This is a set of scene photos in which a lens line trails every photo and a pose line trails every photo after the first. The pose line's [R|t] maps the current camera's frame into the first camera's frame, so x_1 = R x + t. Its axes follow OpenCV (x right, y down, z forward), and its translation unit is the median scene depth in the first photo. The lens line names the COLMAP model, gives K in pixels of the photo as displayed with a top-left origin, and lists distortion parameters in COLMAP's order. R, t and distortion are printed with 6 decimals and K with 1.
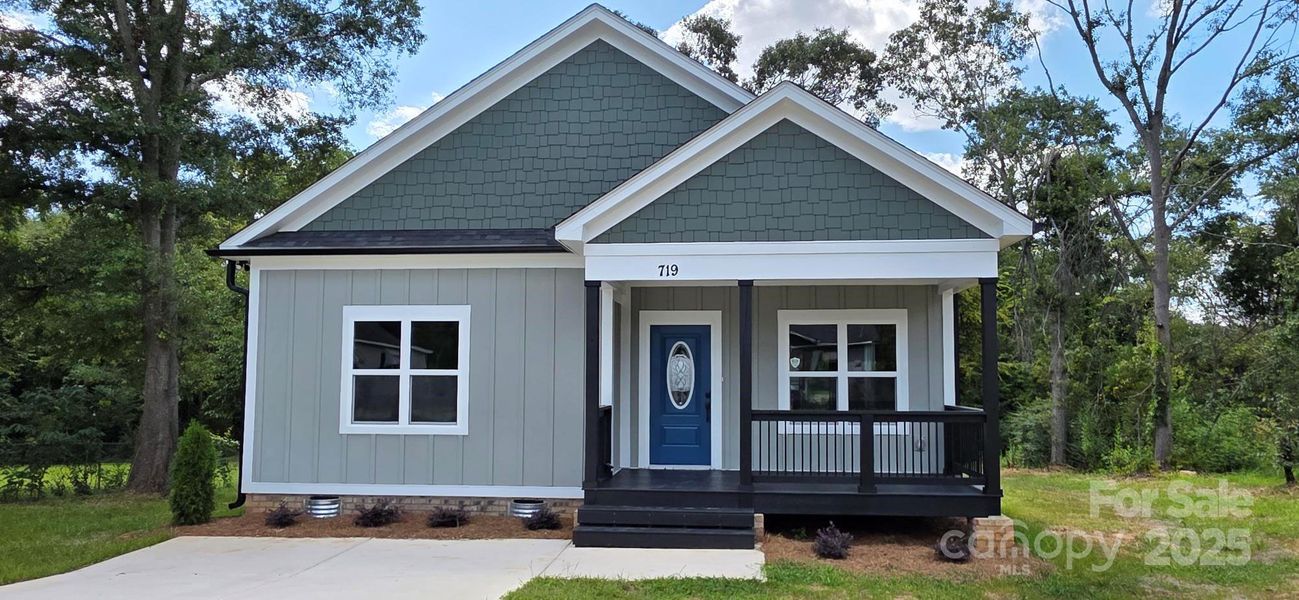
lens RADIAL K [[861.7, 0, 649.7], [0, 861.7, 315.3], [0, 0, 1]] dist [0.006948, 0.000709]
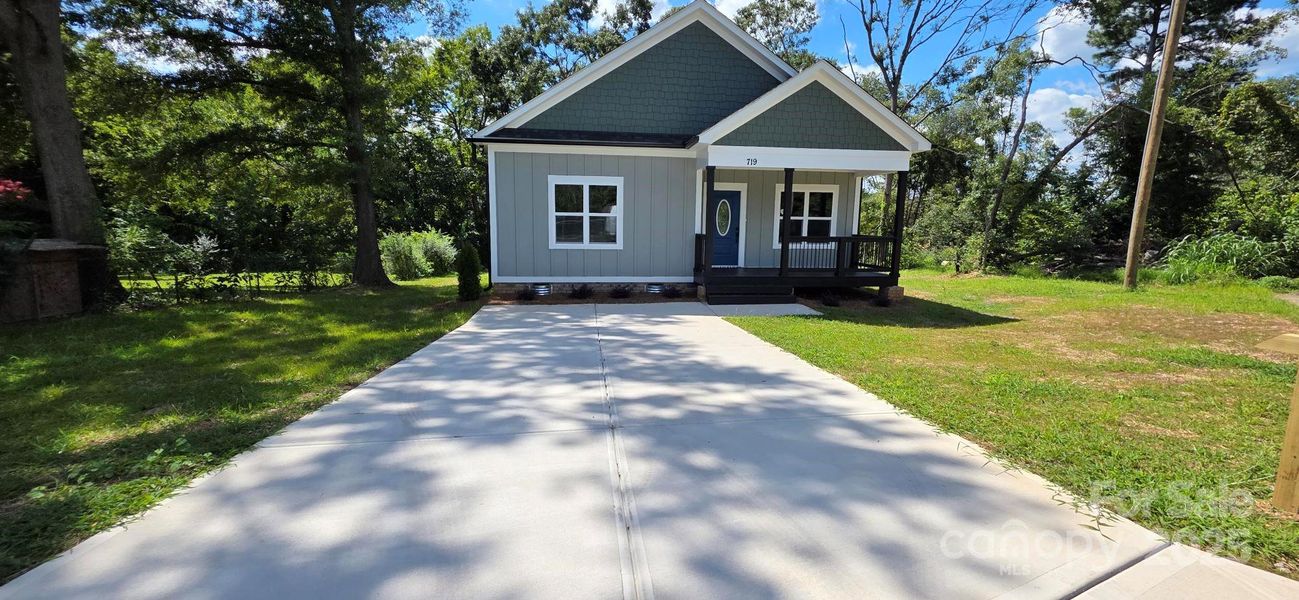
lens RADIAL K [[521.4, 0, 649.9], [0, 521.4, 292.5], [0, 0, 1]] dist [-0.001129, -0.000326]
pose [[0.977148, -0.019563, 0.211657, -0.382935], [-0.025426, 0.977849, 0.207762, -0.003124], [-0.211033, -0.208395, 0.955006, -0.086161]]
